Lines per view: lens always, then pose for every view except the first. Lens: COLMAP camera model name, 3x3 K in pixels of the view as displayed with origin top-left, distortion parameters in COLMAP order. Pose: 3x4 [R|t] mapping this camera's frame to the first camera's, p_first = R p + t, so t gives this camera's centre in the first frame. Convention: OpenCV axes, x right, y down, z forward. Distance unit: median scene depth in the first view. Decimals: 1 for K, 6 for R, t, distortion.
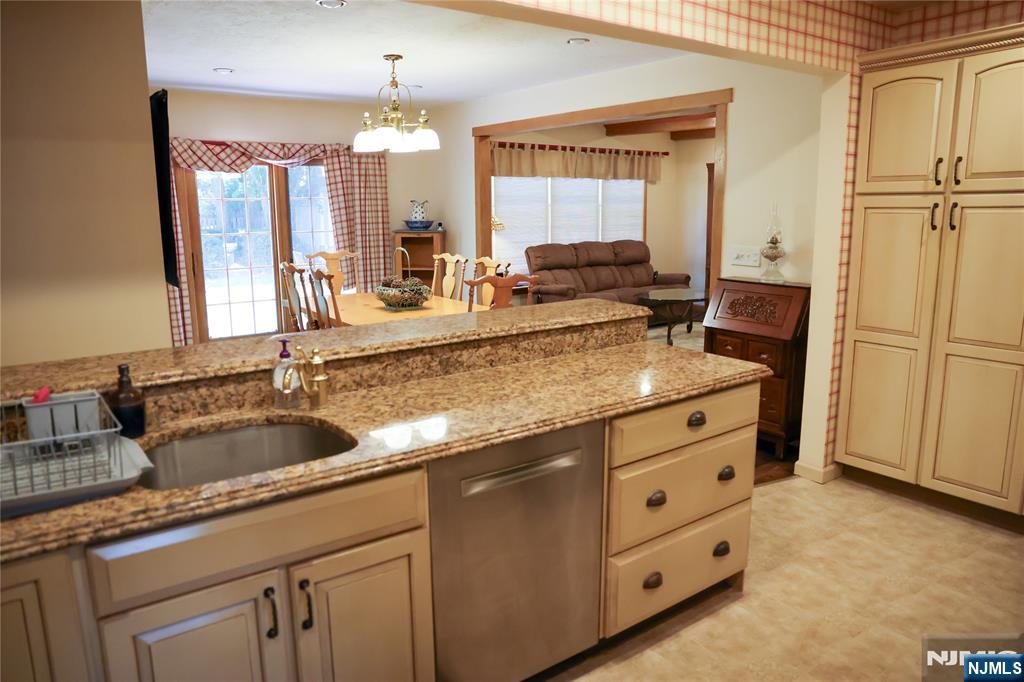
lens RADIAL K [[712.7, 0, 513.8], [0, 712.7, 338.8], [0, 0, 1]] dist [-0.011634, -0.001883]
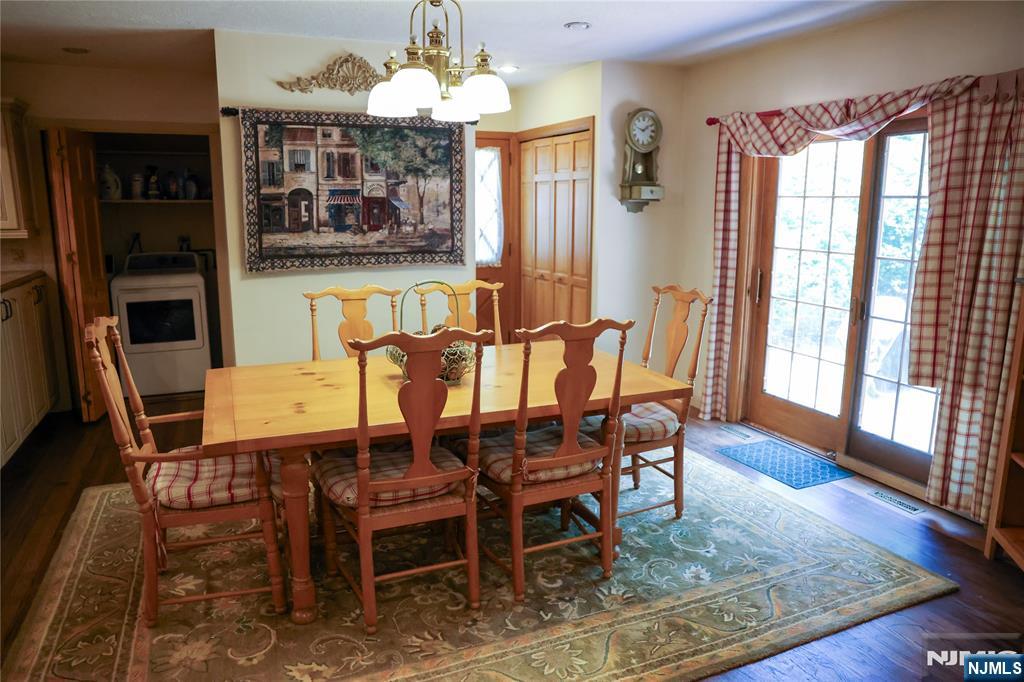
lens RADIAL K [[712.7, 0, 515.2], [0, 712.7, 338.8], [0, 0, 1]] dist [-0.011634, -0.001883]
pose [[-0.225074, 0.184311, -0.956750, 0.293708], [-0.205953, 0.950758, 0.231607, -0.159809], [0.952326, 0.249174, -0.176031, 0.846606]]
